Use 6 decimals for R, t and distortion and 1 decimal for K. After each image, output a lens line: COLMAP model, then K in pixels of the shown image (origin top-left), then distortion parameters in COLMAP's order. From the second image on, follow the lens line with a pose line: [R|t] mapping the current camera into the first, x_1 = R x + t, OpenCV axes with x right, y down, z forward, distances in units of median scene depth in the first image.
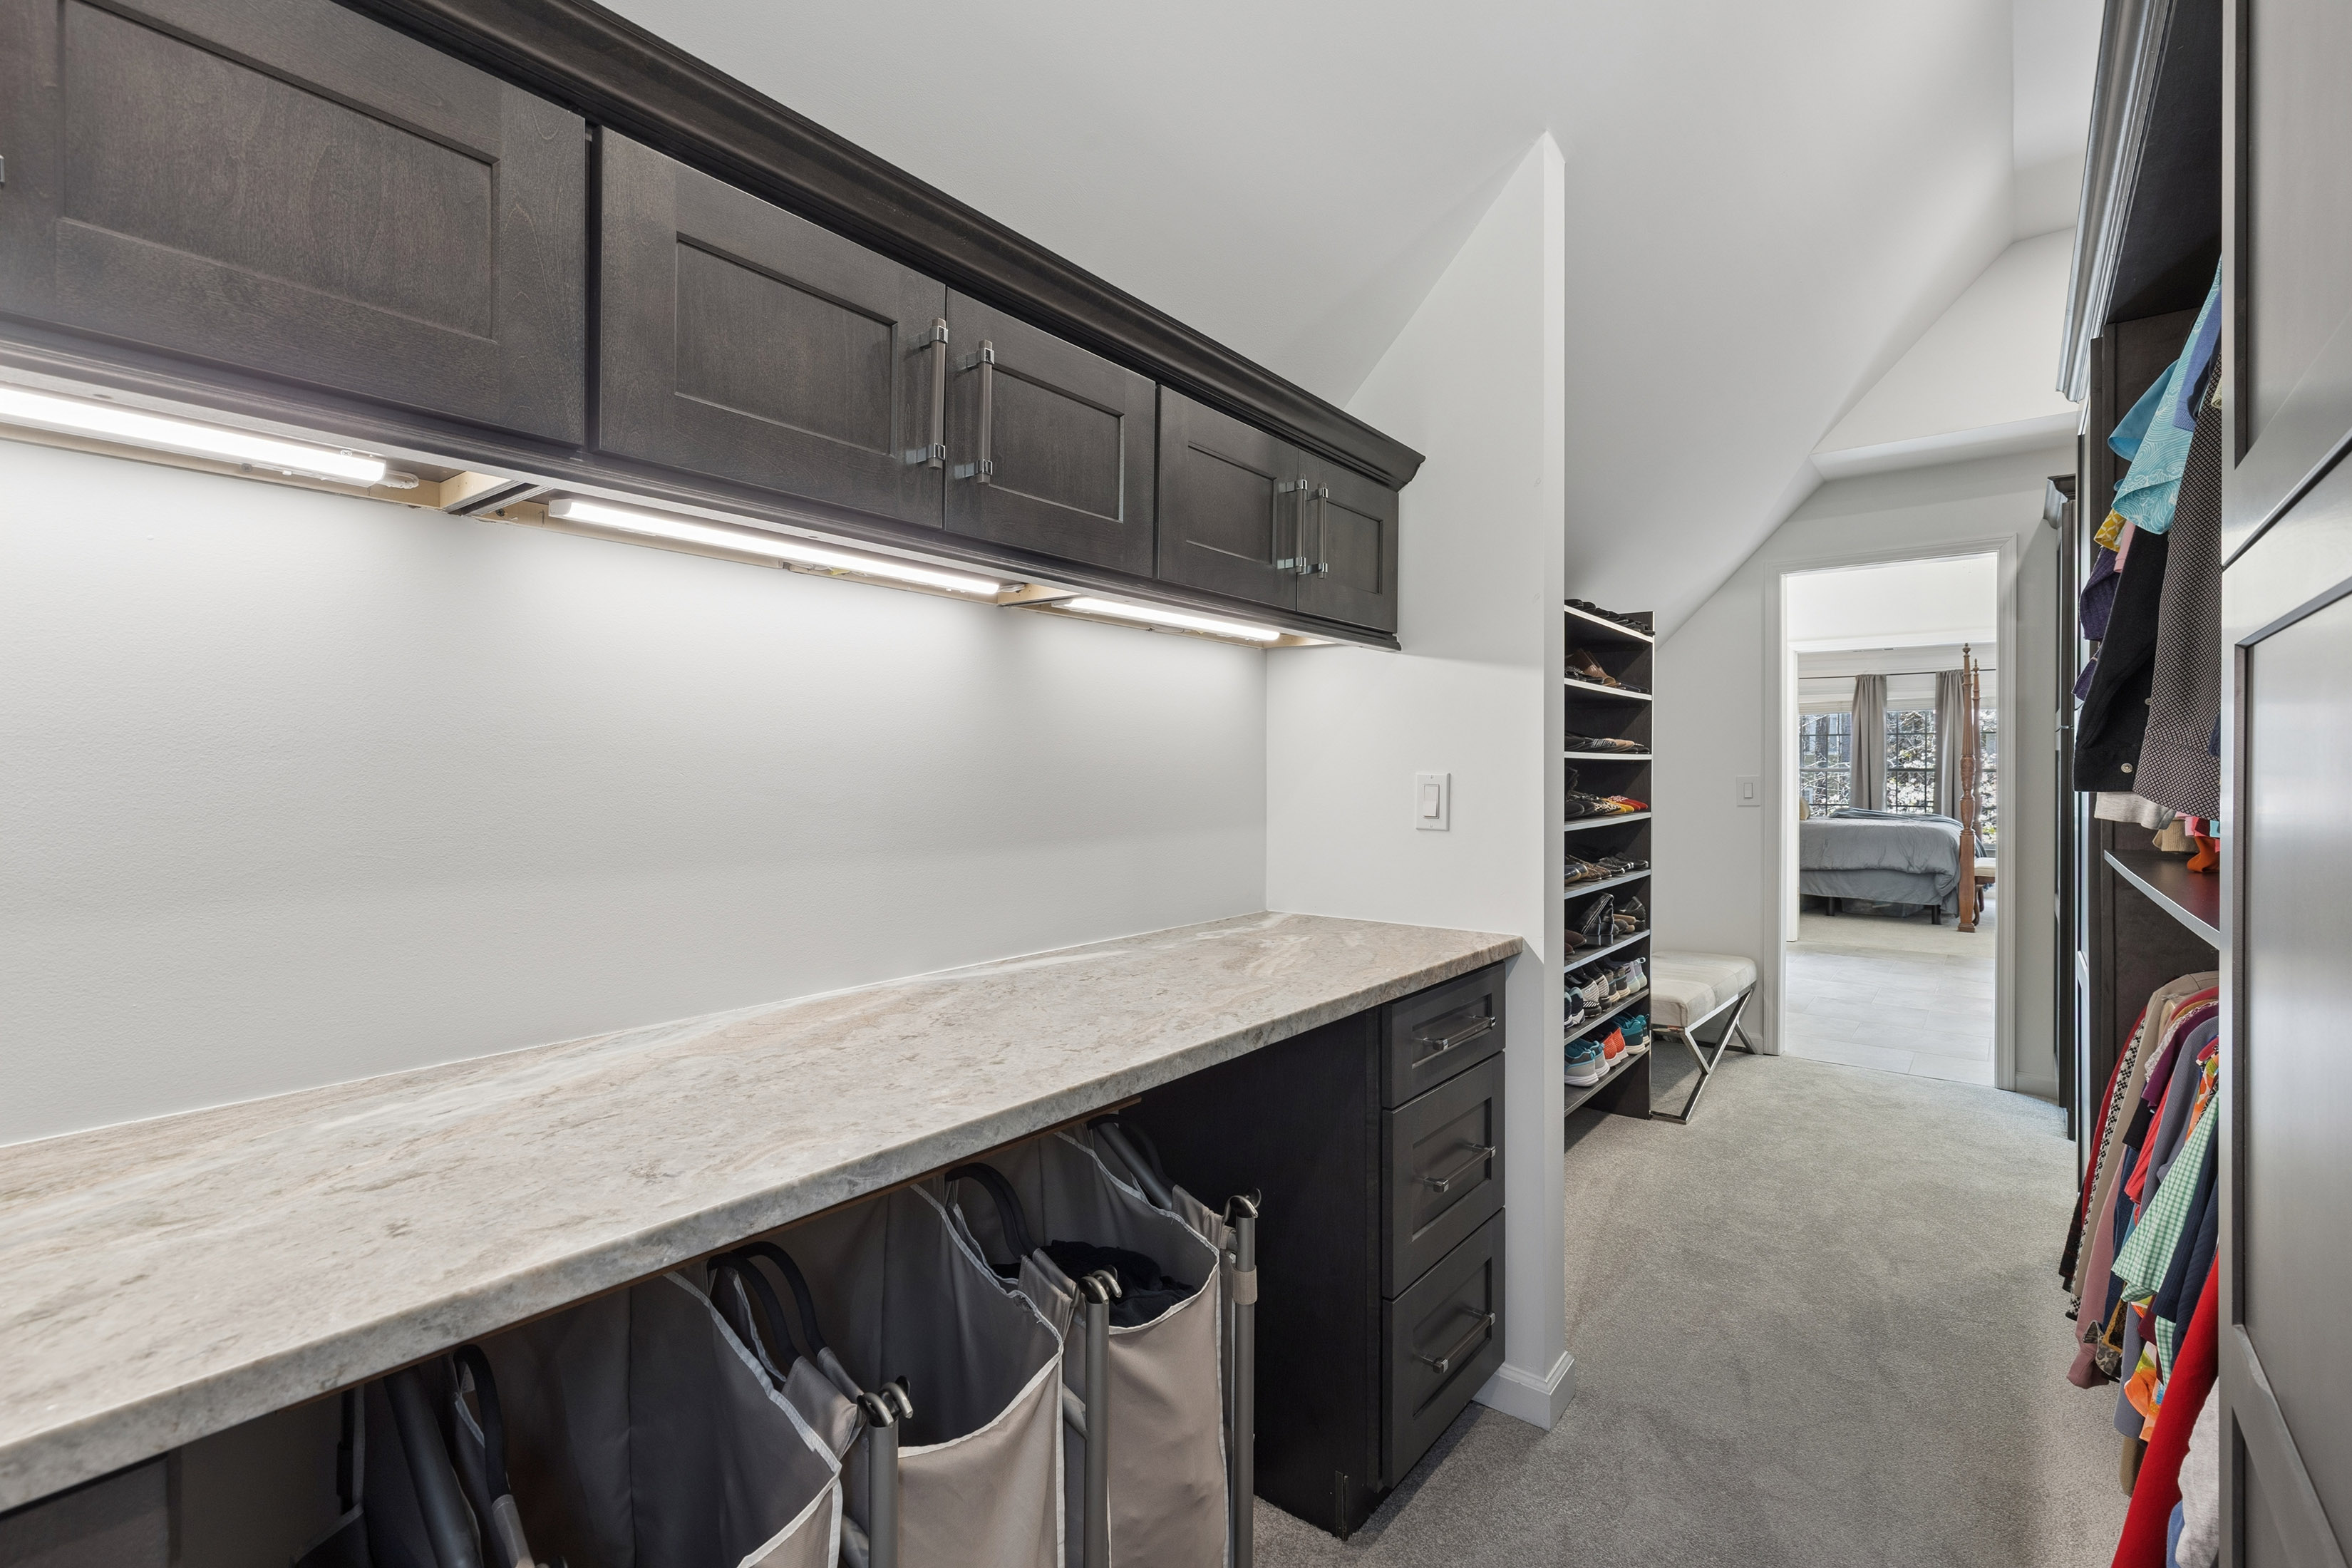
lens RADIAL K [[1058.8, 0, 1176.7], [0, 1058.8, 767.6], [0, 0, 1]] dist [0.008476, -0.002382]
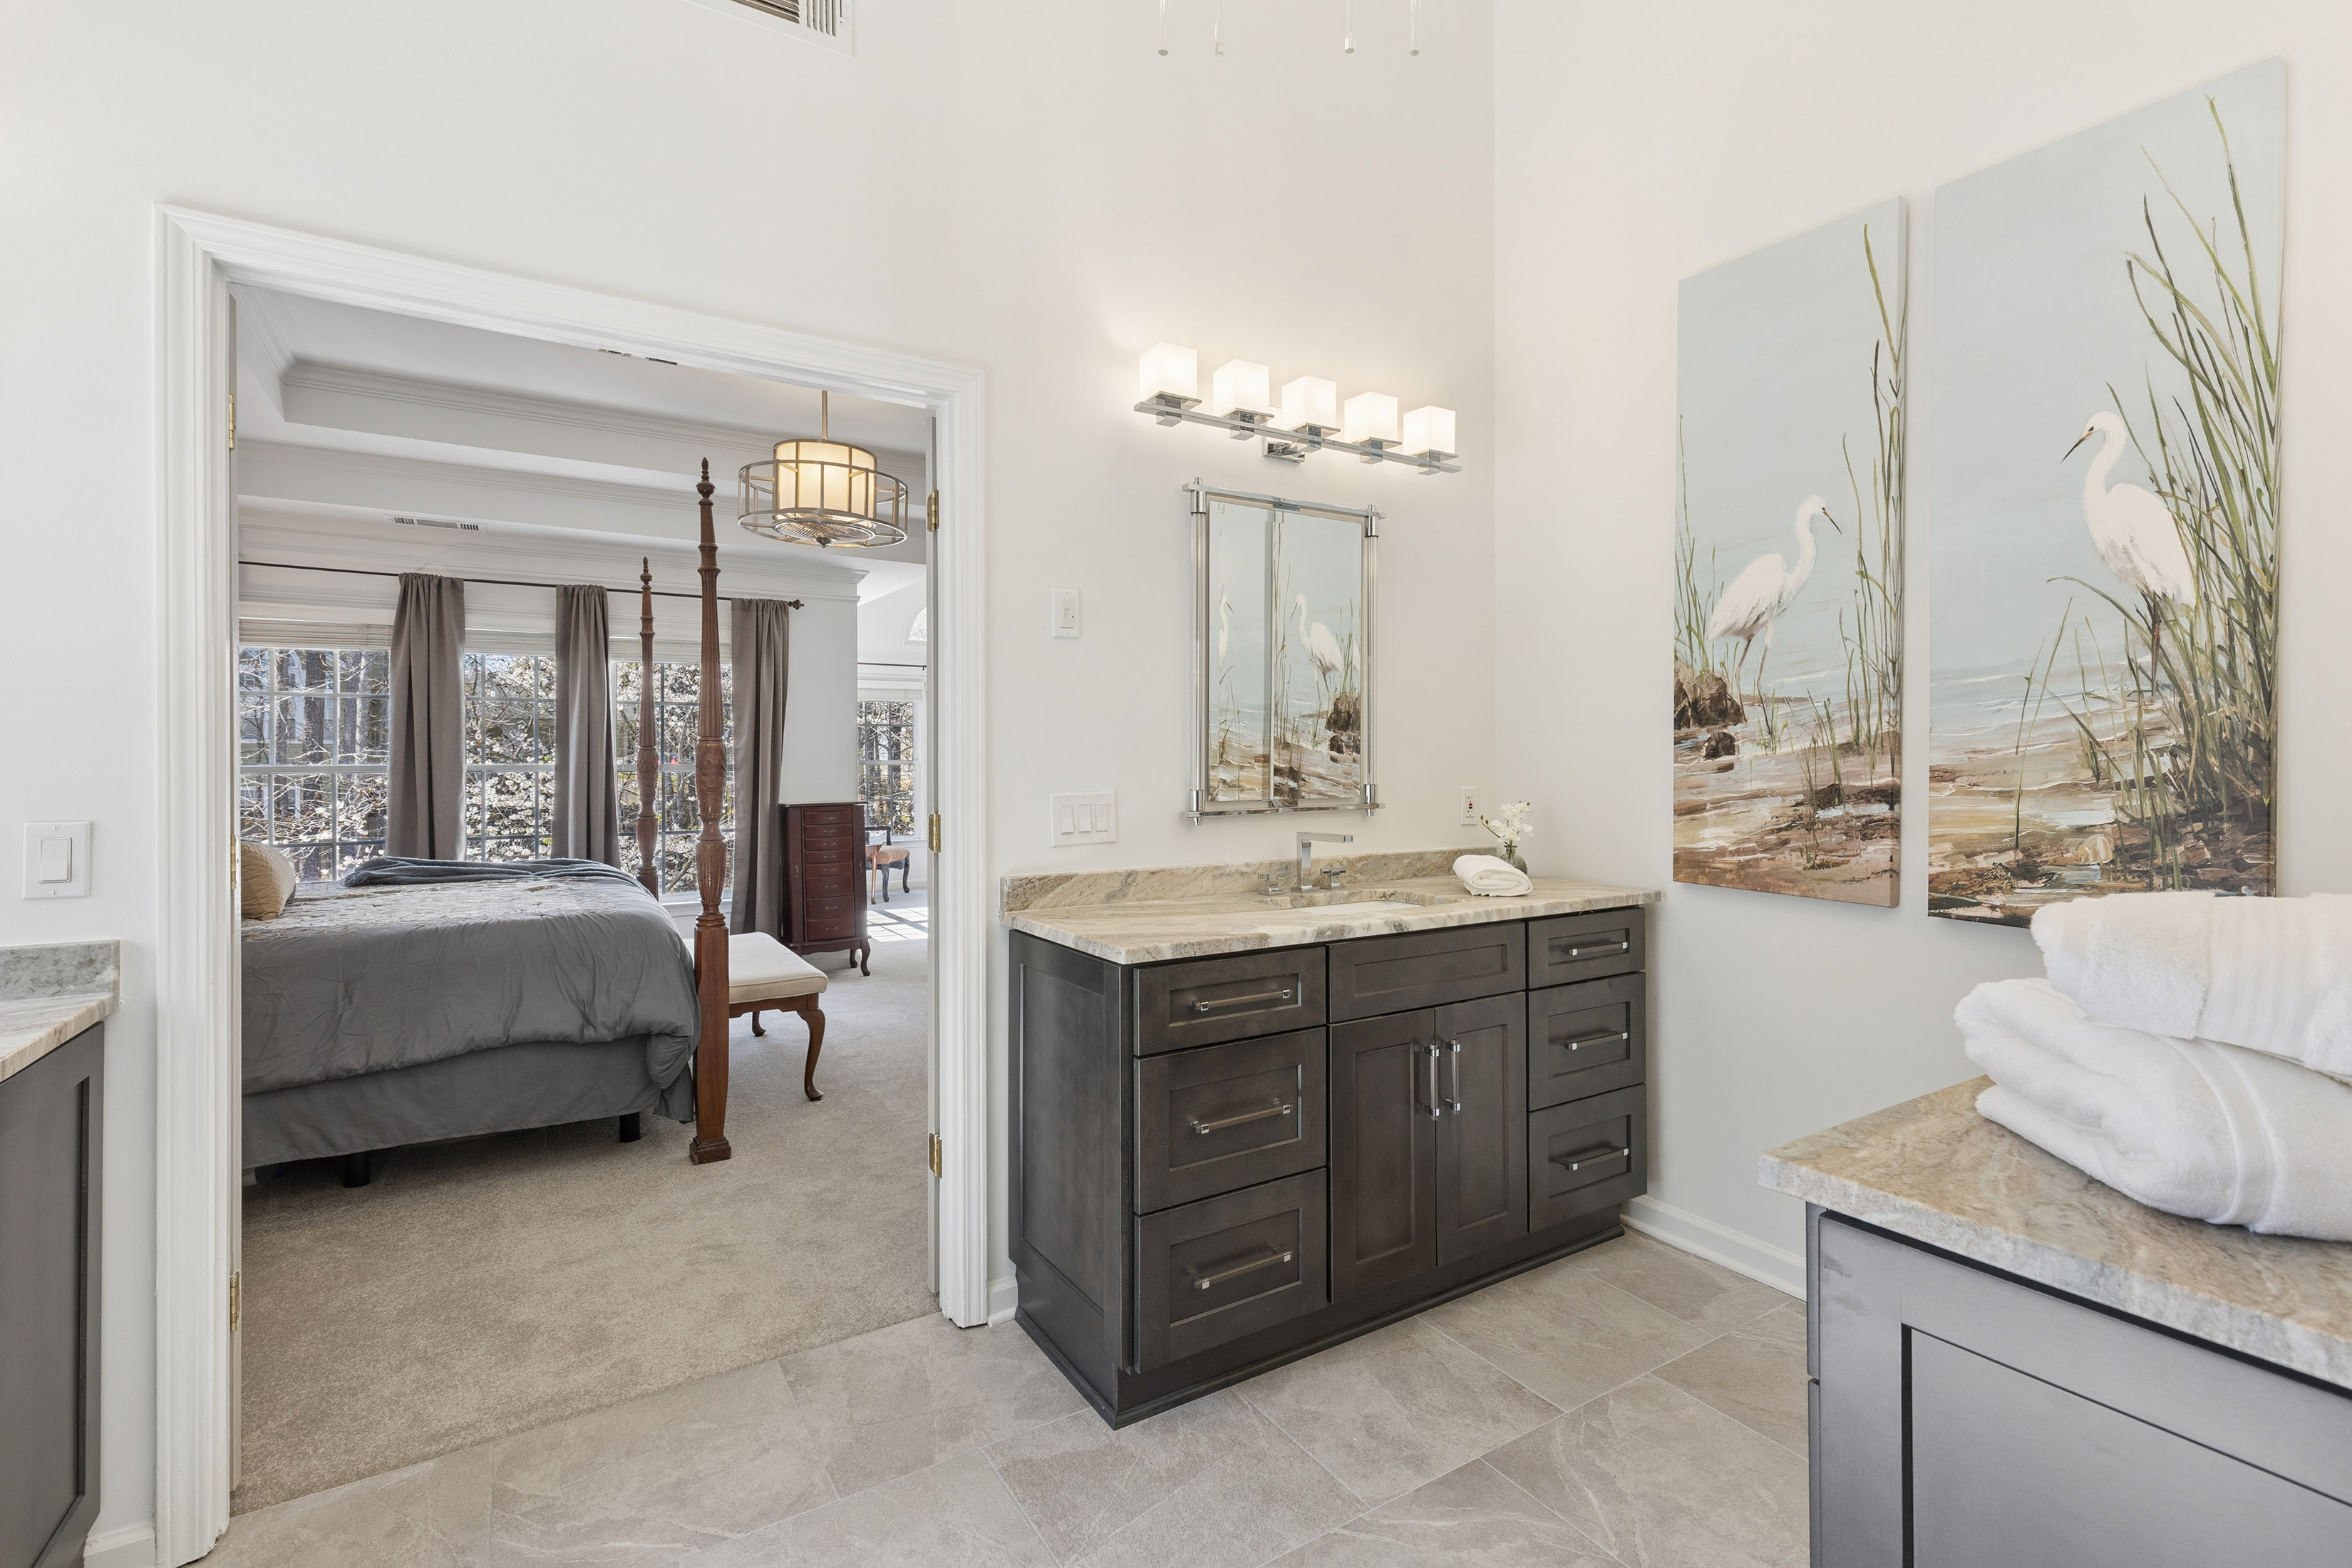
lens RADIAL K [[1058.8, 0, 1175.1], [0, 1058.8, 766.3], [0, 0, 1]] dist [0.008476, -0.002382]
pose [[0.335320, -0.001571, 0.942103, 0.388781], [-0.003332, 0.999990, 0.002854, -0.001522], [-0.942098, -0.004096, 0.335312, 0.650508]]
